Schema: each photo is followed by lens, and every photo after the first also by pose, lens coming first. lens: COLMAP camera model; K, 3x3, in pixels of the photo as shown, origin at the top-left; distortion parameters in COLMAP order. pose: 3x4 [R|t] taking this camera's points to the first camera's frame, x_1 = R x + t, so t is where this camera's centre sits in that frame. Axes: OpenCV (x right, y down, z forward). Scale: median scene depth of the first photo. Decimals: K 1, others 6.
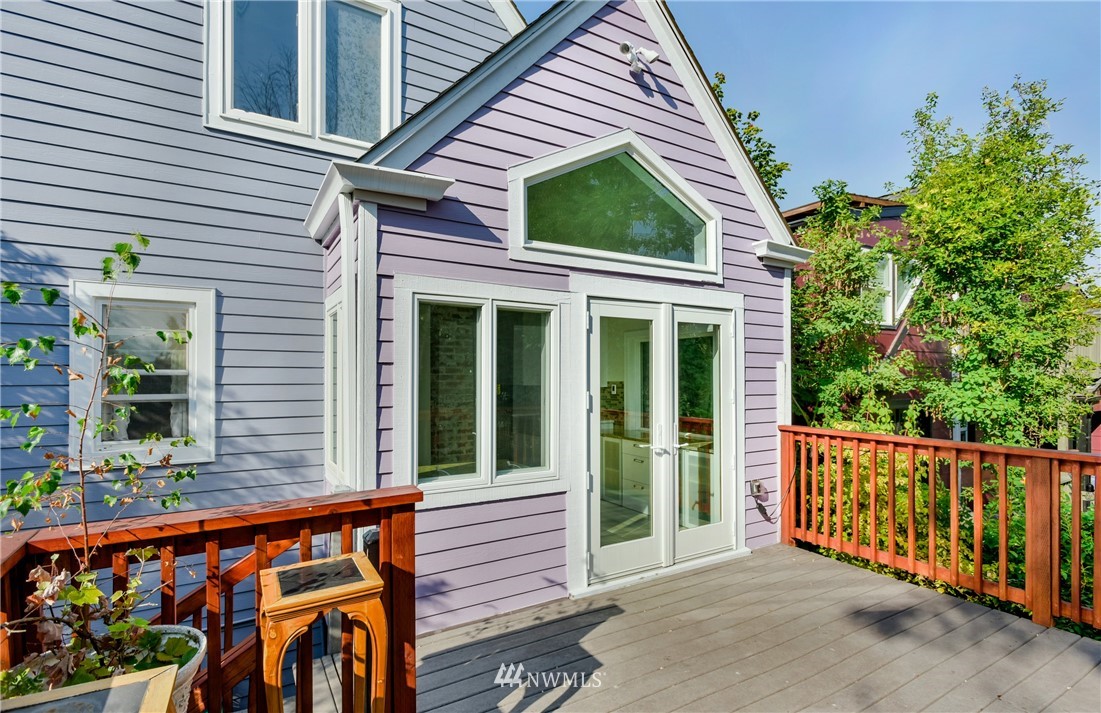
lens RADIAL K [[525.2, 0, 550.5], [0, 525.2, 356.5], [0, 0, 1]] dist [0.001859, 0.000157]
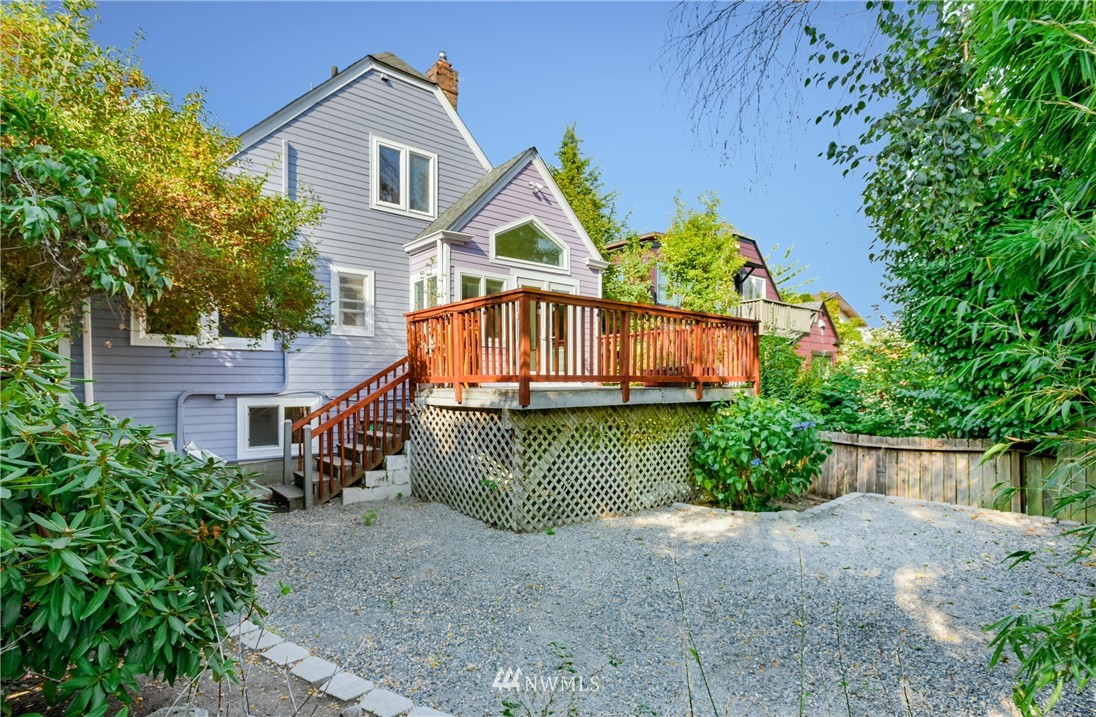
lens RADIAL K [[536.0, 0, 548.0], [0, 536.0, 358.5], [0, 0, 1]] dist [-0.001026, -0.000028]
pose [[0.986170, 0.000363, 0.165734, -0.223495], [0.001993, 0.999899, -0.014053, 0.335954], [-0.165722, 0.014189, 0.986070, -1.696422]]
